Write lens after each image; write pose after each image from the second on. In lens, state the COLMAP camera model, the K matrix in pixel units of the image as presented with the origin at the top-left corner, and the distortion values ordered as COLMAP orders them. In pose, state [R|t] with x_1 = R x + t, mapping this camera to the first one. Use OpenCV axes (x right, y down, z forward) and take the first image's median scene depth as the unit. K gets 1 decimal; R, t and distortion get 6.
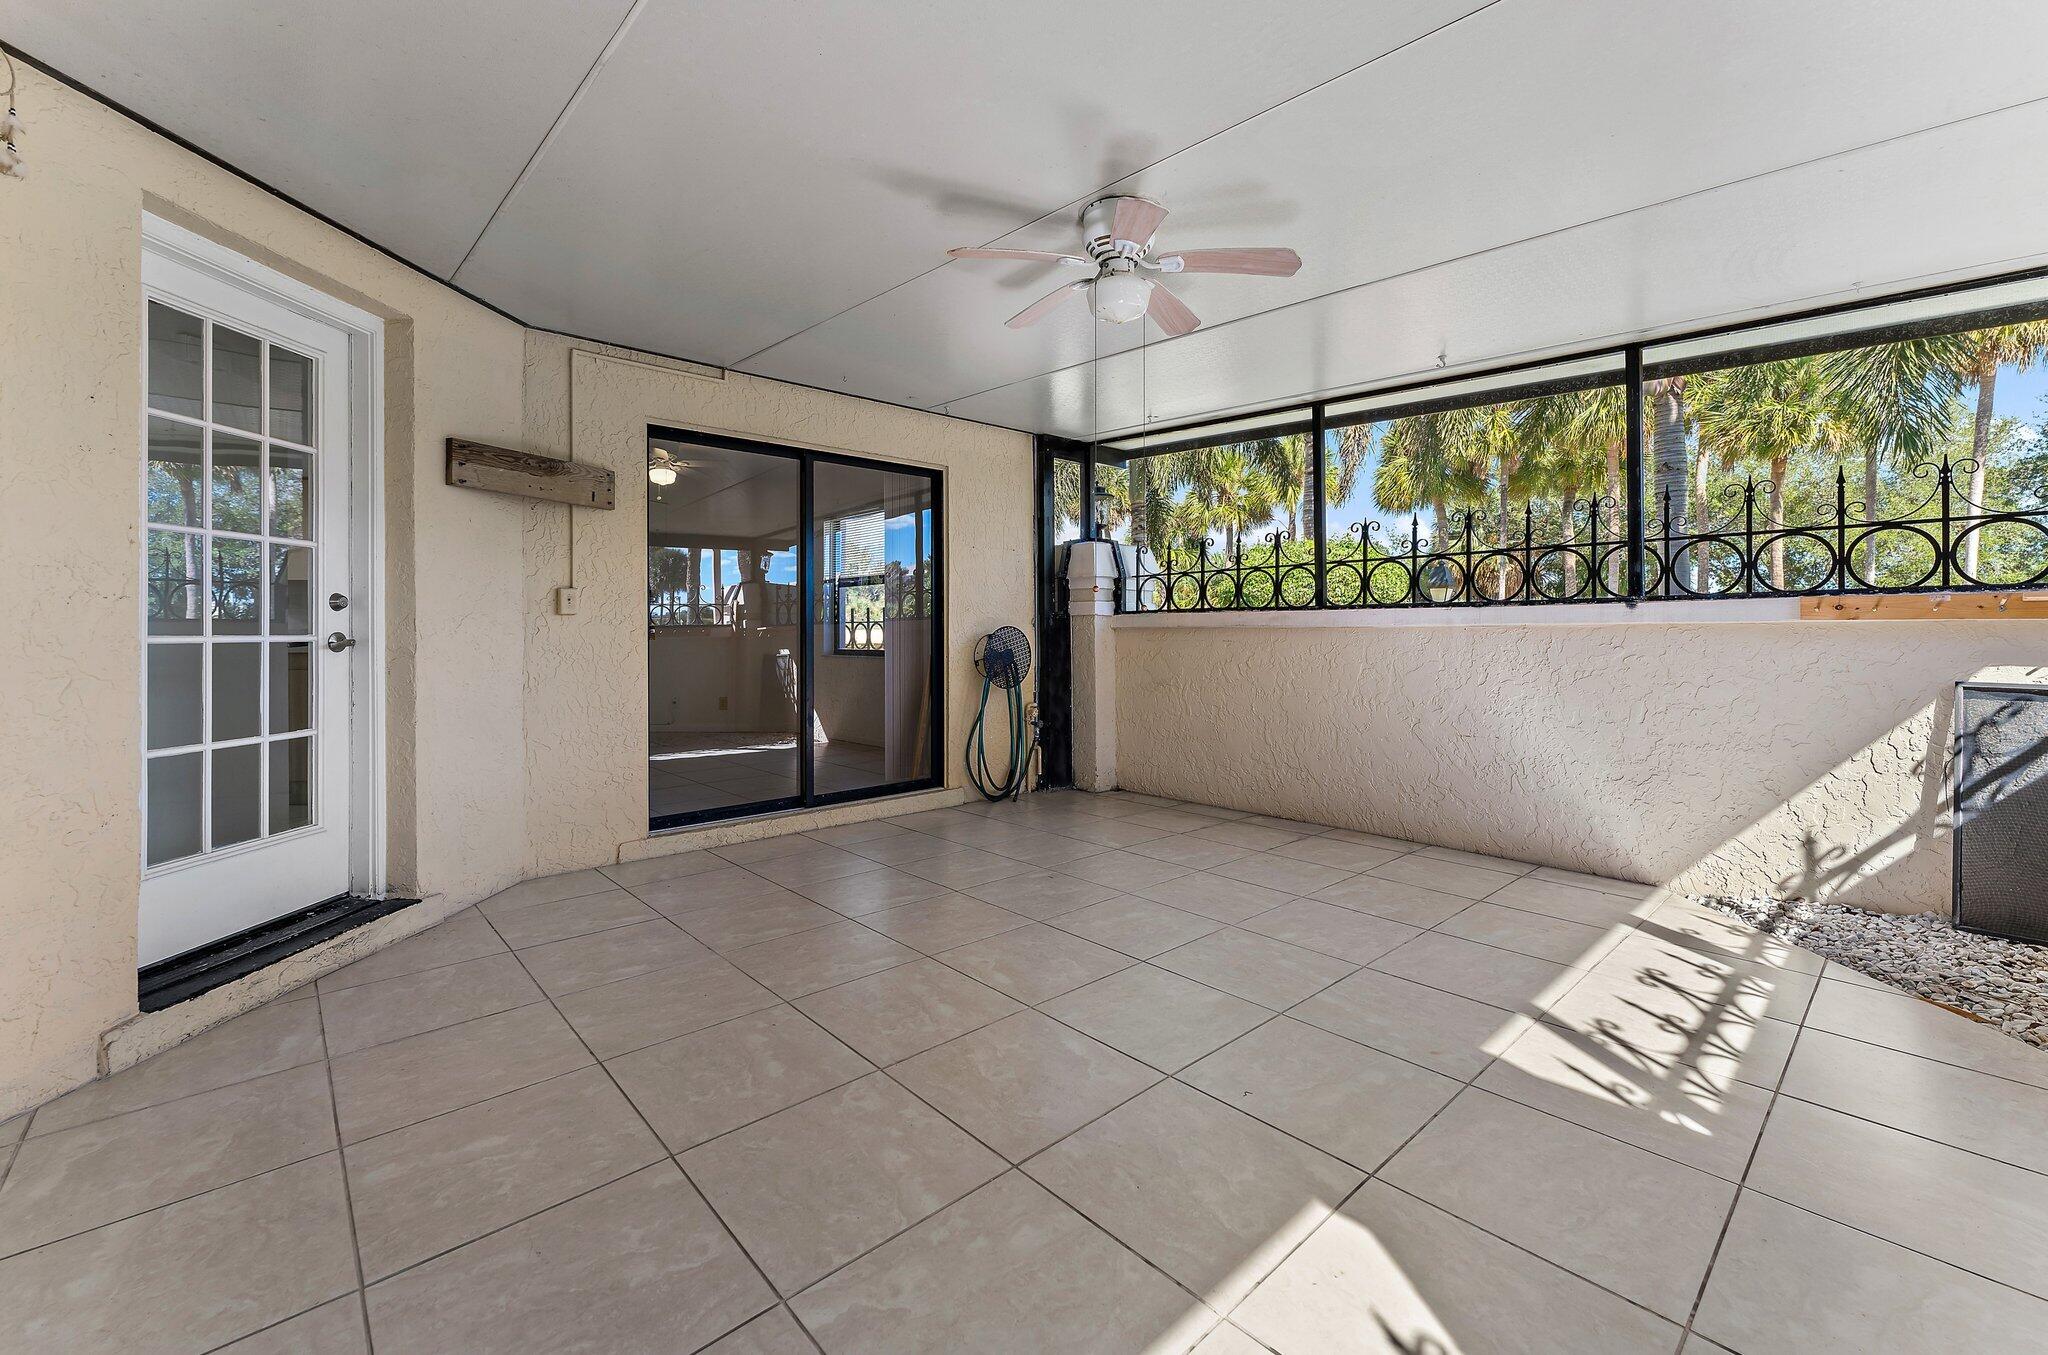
lens RADIAL K [[864.7, 0, 1025.5], [0, 864.7, 617.1], [0, 0, 1]] dist [0.026023, 0.000160]
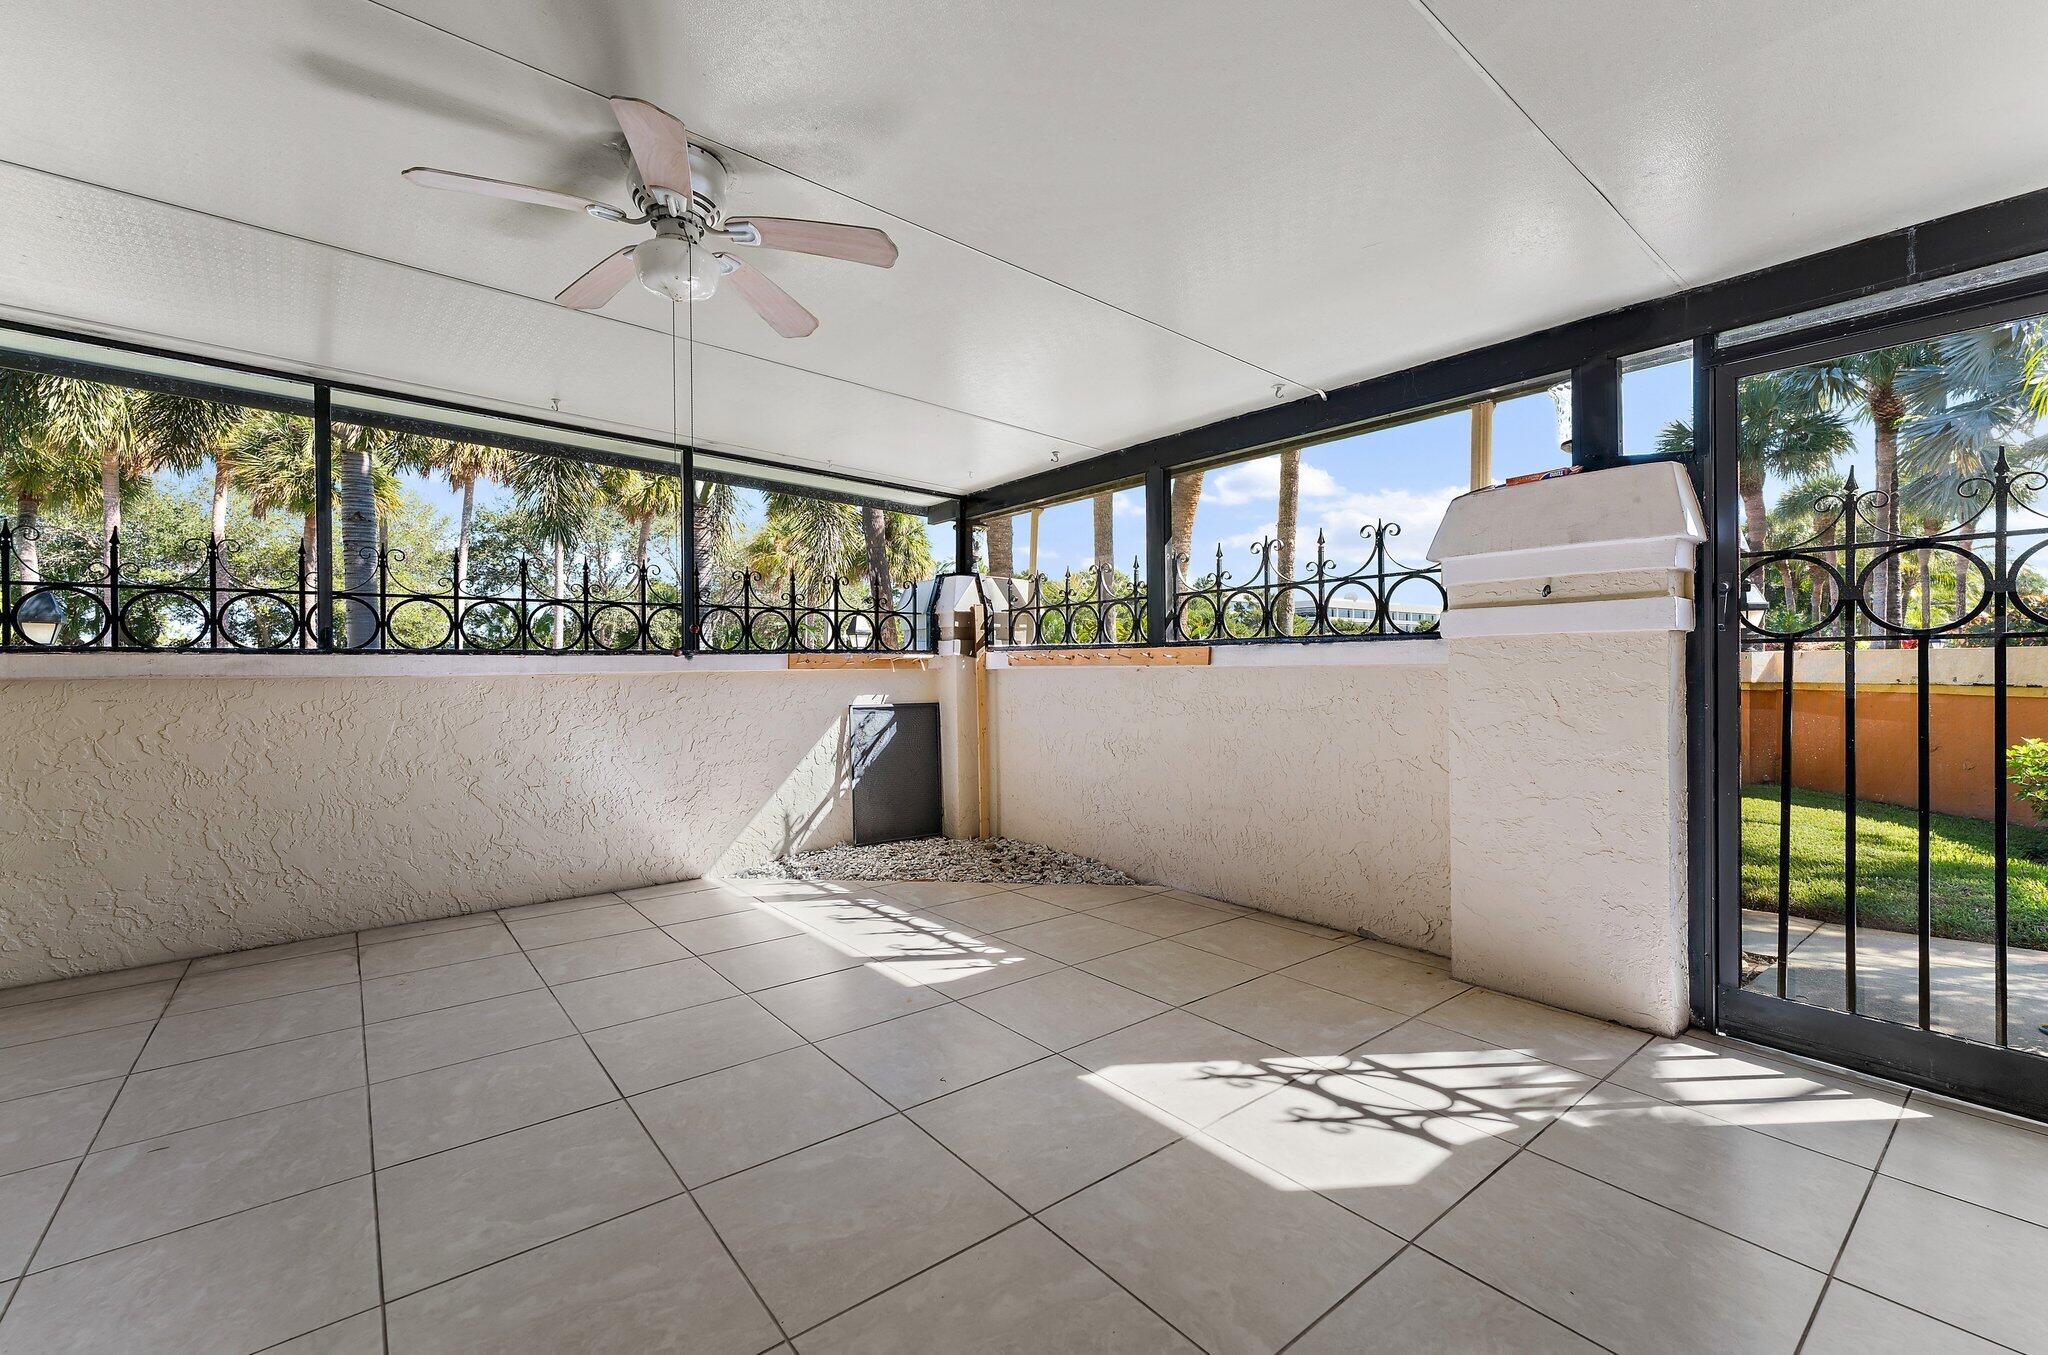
lens RADIAL K [[838.2, 0, 1001.0], [0, 838.2, 655.9], [0, 0, 1]] dist [-0.000626, -0.000173]
pose [[0.091013, 0.024031, 0.995560, -0.519673], [-0.000976, 0.999710, -0.024042, 0.015365], [-0.995849, 0.001217, 0.091010, 0.521663]]
